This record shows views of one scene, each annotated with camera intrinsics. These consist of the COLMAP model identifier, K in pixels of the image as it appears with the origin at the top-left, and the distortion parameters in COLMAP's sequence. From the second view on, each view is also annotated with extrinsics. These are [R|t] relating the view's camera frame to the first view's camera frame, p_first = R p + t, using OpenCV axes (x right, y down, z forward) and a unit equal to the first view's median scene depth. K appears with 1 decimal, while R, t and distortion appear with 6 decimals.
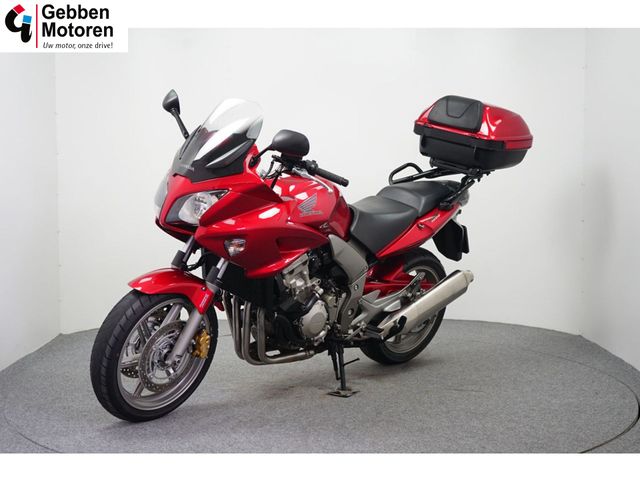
lens RADIAL K [[928.3, 0, 320.0], [0, 928.3, 240.0], [0, 0, 1]] dist [-0.000095, -0.023747]
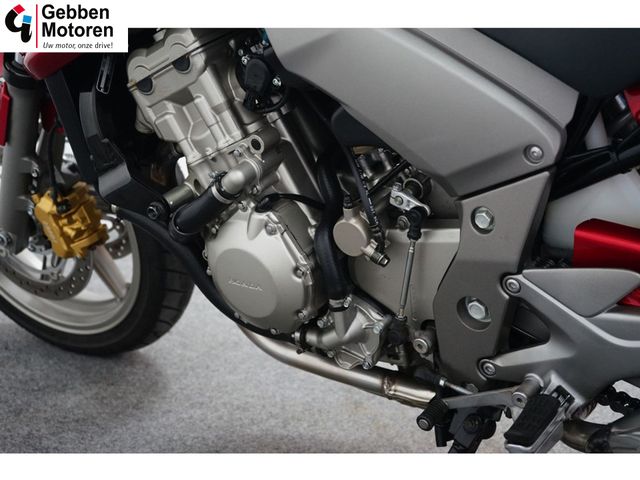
lens RADIAL K [[1086.2, 0, 320.0], [0, 1086.2, 240.0], [0, 0, 1]] dist [-0.023950, -0.193113]
pose [[0.142344, 0.288168, -0.946941, 0.293739], [-0.076195, 0.957034, 0.279786, -0.018051], [0.986880, 0.032326, 0.158185, 0.905362]]
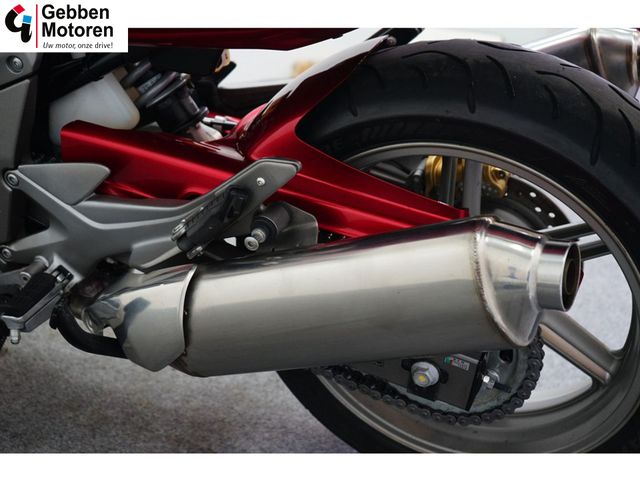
lens RADIAL K [[1086.2, 0, 320.0], [0, 1086.2, 240.0], [0, 0, 1]] dist [-0.023950, -0.193113]
pose [[0.370230, 0.364290, -0.854531, 0.350910], [-0.130459, 0.931172, 0.340440, -0.035834], [0.919734, -0.014560, 0.392273, 0.956040]]
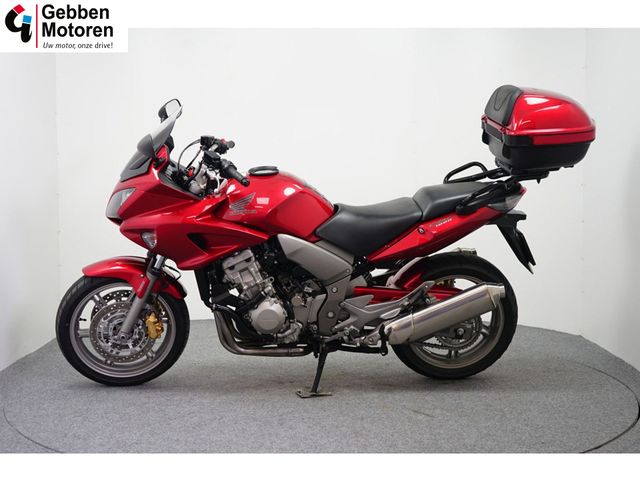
lens RADIAL K [[928.3, 0, 320.0], [0, 928.3, 240.0], [0, 0, 1]] dist [-0.000095, -0.023747]
pose [[0.761788, 0.045795, -0.646205, 0.651596], [-0.045707, 0.998812, 0.016901, -0.017012], [0.646211, 0.016661, 0.762977, 0.238680]]
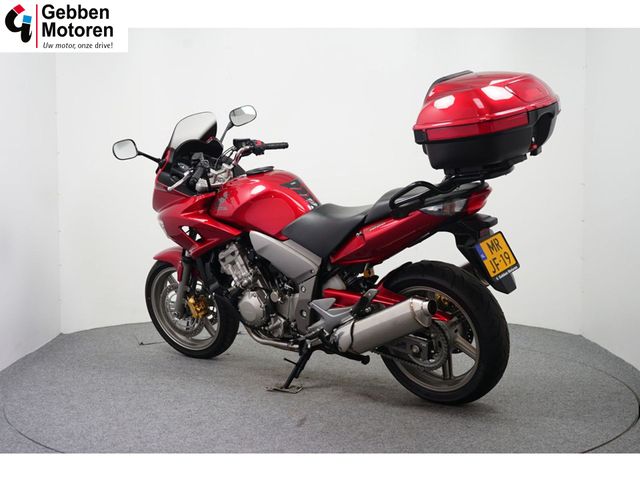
lens RADIAL K [[928.3, 0, 320.0], [0, 928.3, 240.0], [0, 0, 1]] dist [-0.000095, -0.023747]
pose [[0.086031, 0.078829, -0.993169, 0.996815], [-0.066285, 0.995109, 0.073242, -0.072487], [0.994085, 0.059531, 0.090835, 0.915370]]
